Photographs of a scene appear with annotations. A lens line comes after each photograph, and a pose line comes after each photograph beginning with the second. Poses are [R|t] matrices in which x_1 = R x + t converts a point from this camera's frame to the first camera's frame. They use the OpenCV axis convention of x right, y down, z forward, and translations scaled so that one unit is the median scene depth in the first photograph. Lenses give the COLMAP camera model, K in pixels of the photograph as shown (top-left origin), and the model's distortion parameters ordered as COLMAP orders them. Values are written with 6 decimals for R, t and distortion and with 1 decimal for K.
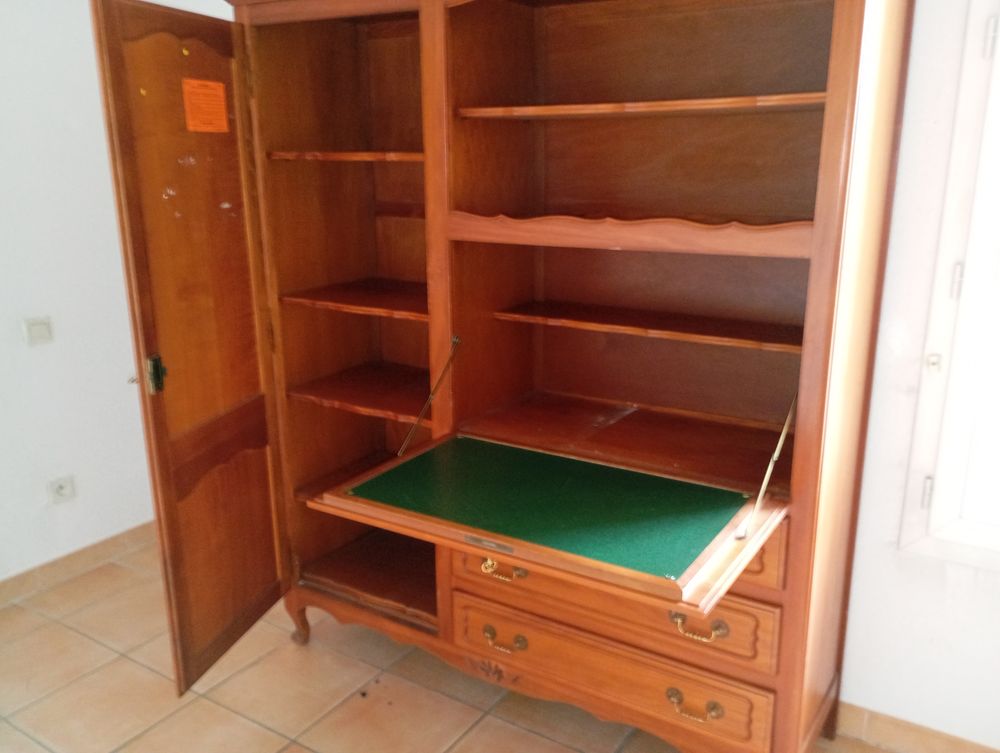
lens RADIAL K [[864.7, 0, 500.0], [0, 864.7, 376.5], [0, 0, 1]] dist [0.082482, -0.102941]
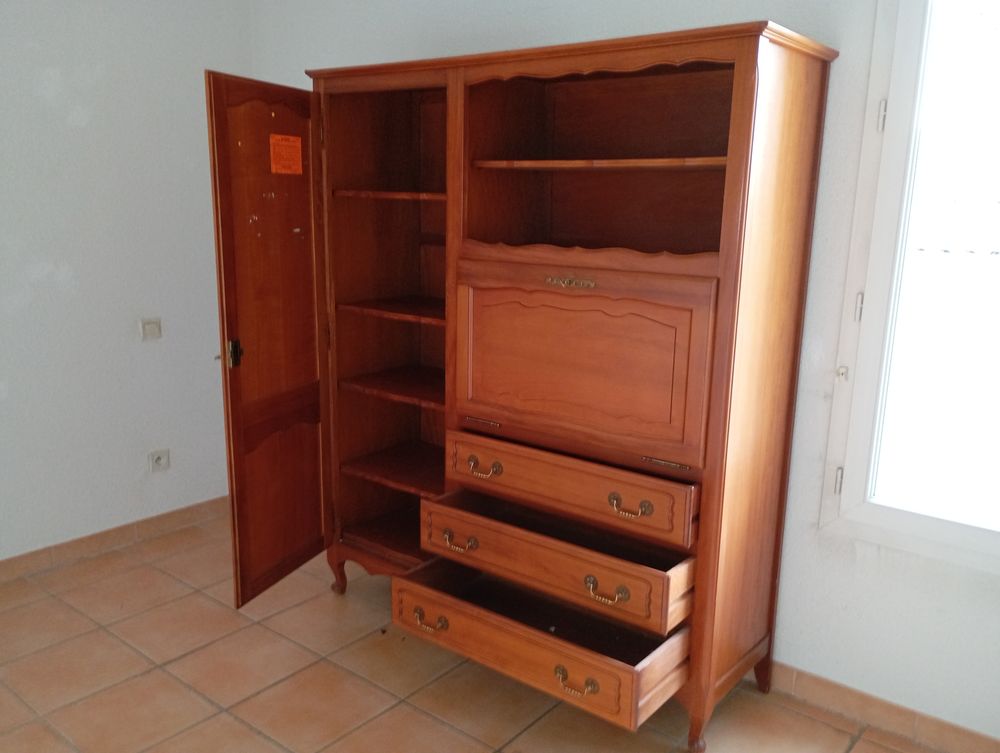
lens RADIAL K [[861.1, 0, 500.0], [0, 861.1, 376.5], [0, 0, 1]] dist [0.048827, -0.001384]
pose [[0.994150, 0.048959, -0.096277, 0.116794], [-0.053834, 0.997361, -0.048709, 0.065403], [0.093638, 0.053607, 0.994162, -0.230497]]
